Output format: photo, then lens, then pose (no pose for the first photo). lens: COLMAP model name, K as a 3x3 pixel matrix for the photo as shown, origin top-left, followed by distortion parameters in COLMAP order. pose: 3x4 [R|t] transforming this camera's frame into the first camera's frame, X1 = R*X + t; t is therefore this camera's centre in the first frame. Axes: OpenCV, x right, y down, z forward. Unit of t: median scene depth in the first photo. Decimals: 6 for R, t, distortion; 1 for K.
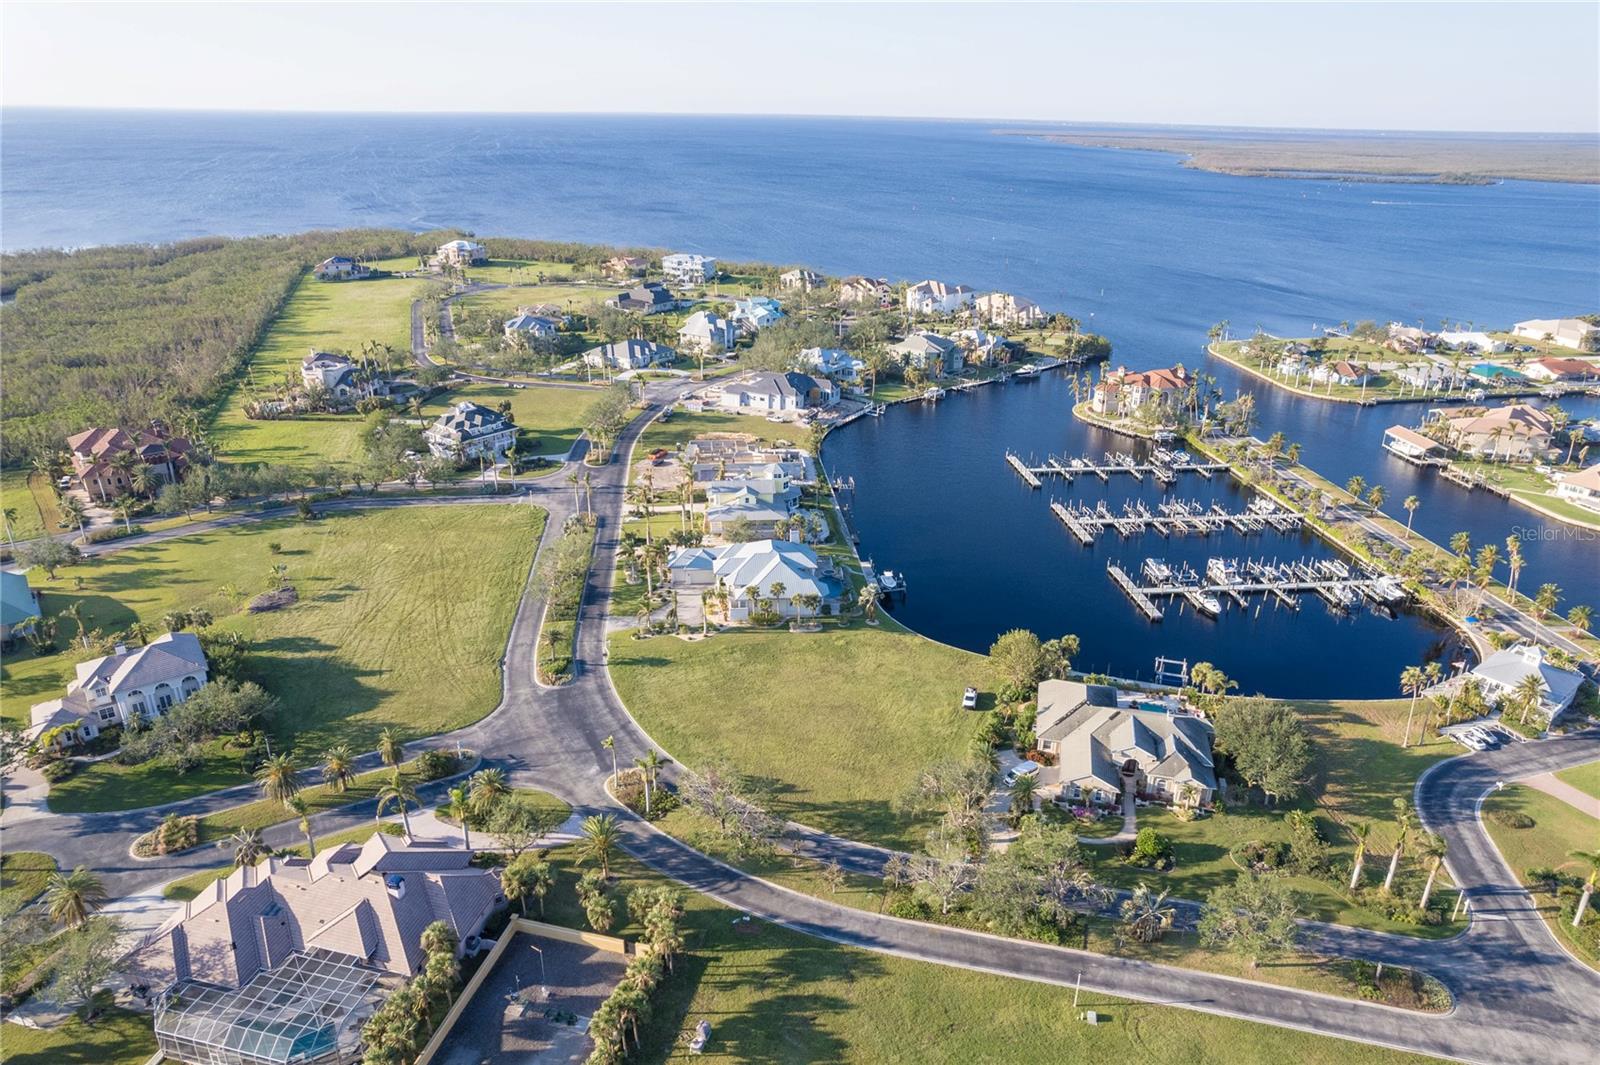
lens RADIAL K [[1023.6, 0, 802.5], [0, 1023.6, 534.6], [0, 0, 1]] dist [-0.078376, 0.072237]
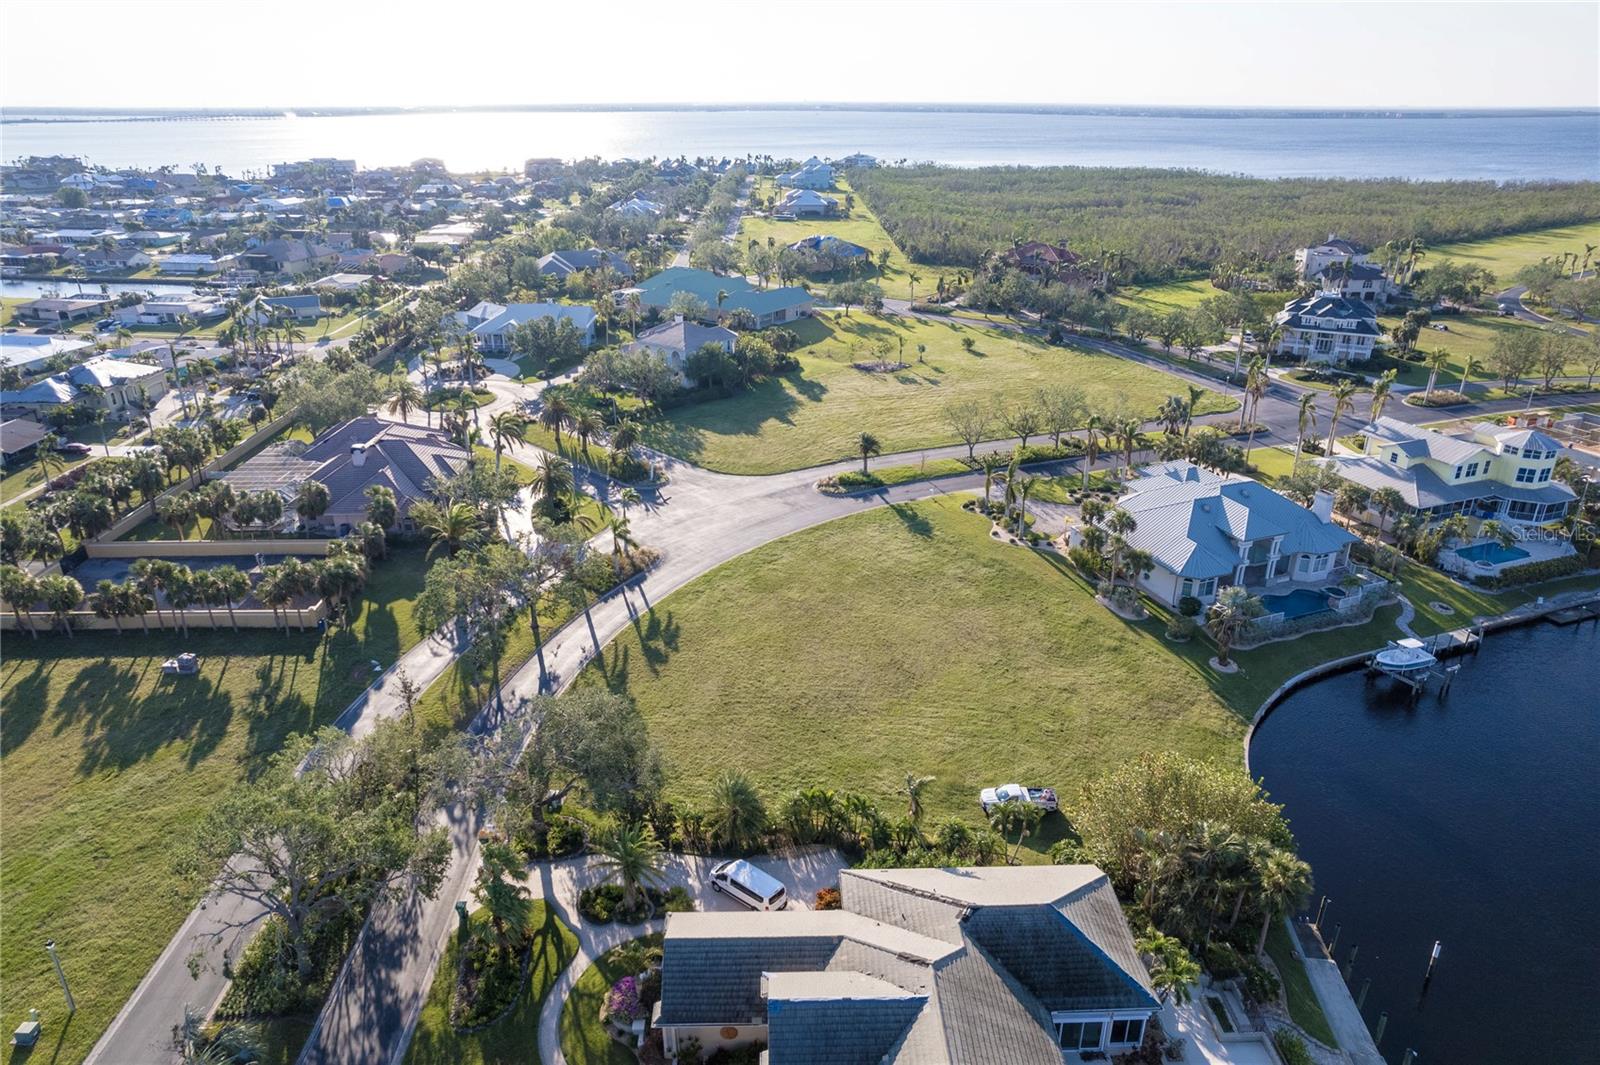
lens RADIAL K [[1025.7, 0, 803.0], [0, 1025.7, 528.7], [0, 0, 1]] dist [-0.079834, 0.076129]
pose [[0.254260, 0.363397, -0.896267, 0.395993], [-0.370553, 0.892608, 0.256792, -0.022005], [0.893332, 0.266822, 0.361612, 0.566324]]
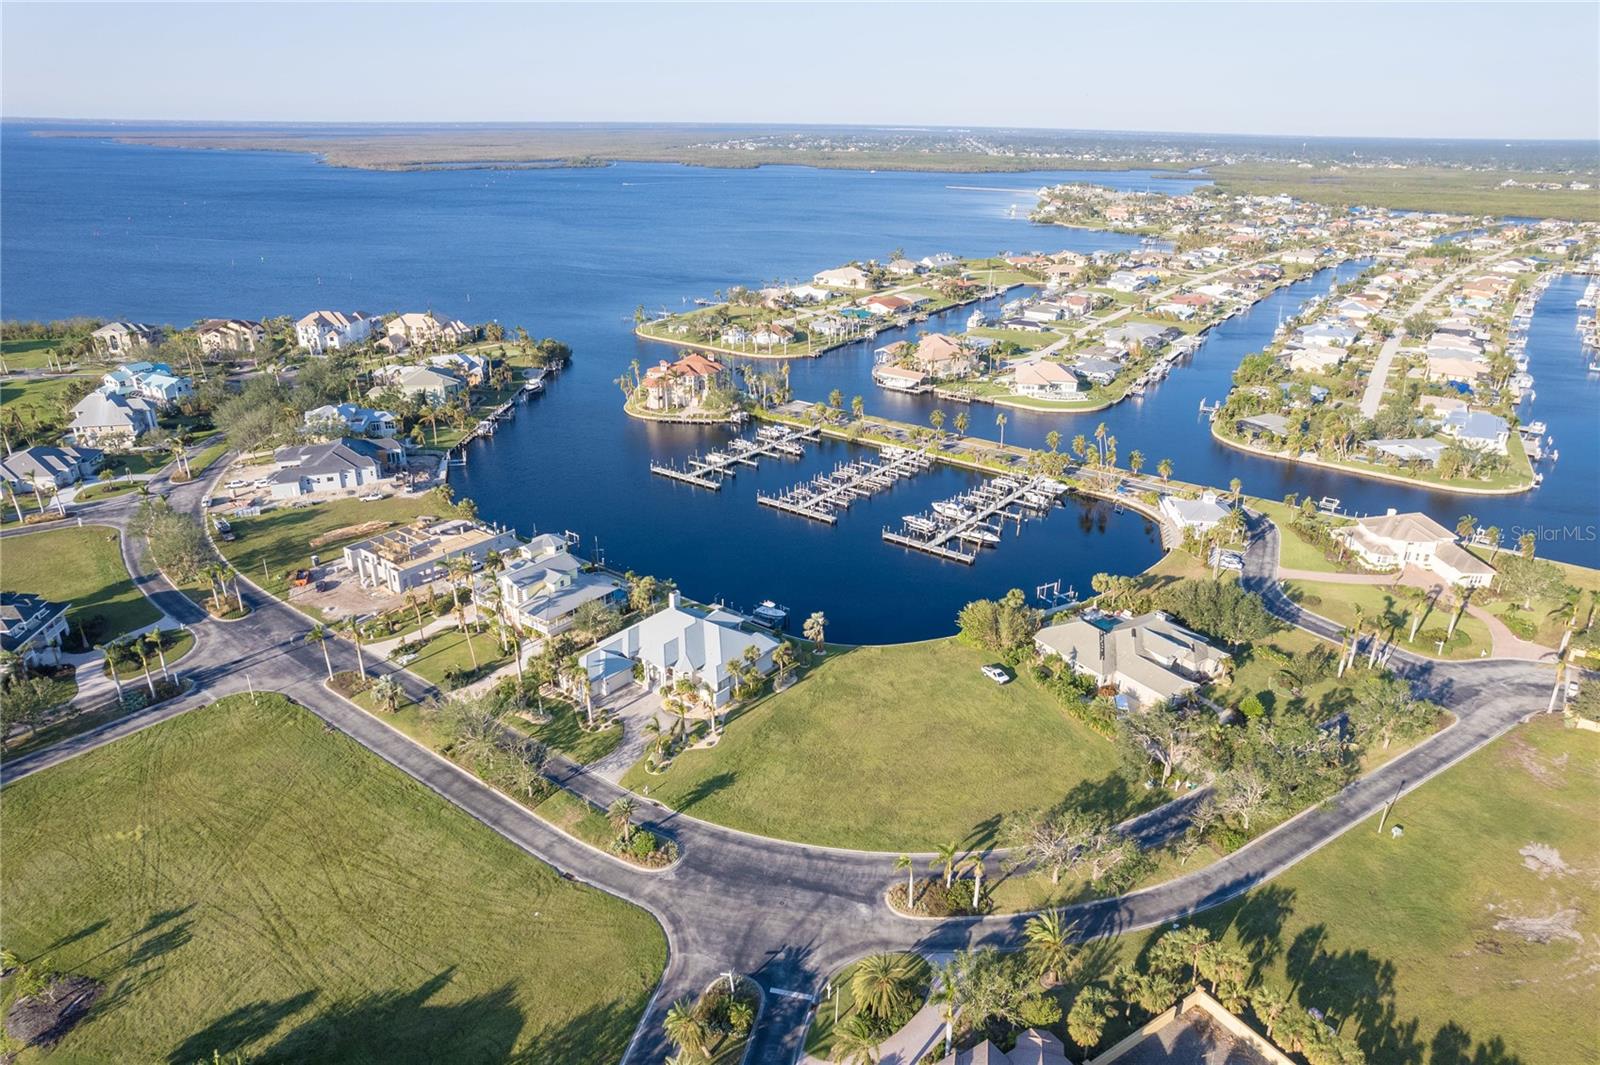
lens RADIAL K [[1023.6, 0, 802.5], [0, 1023.6, 534.6], [0, 0, 1]] dist [-0.078376, 0.072237]
pose [[0.687488, -0.282587, 0.668957, -0.500838], [0.279564, 0.953174, 0.115340, -0.121498], [-0.670227, 0.107721, 0.734297, 0.272624]]
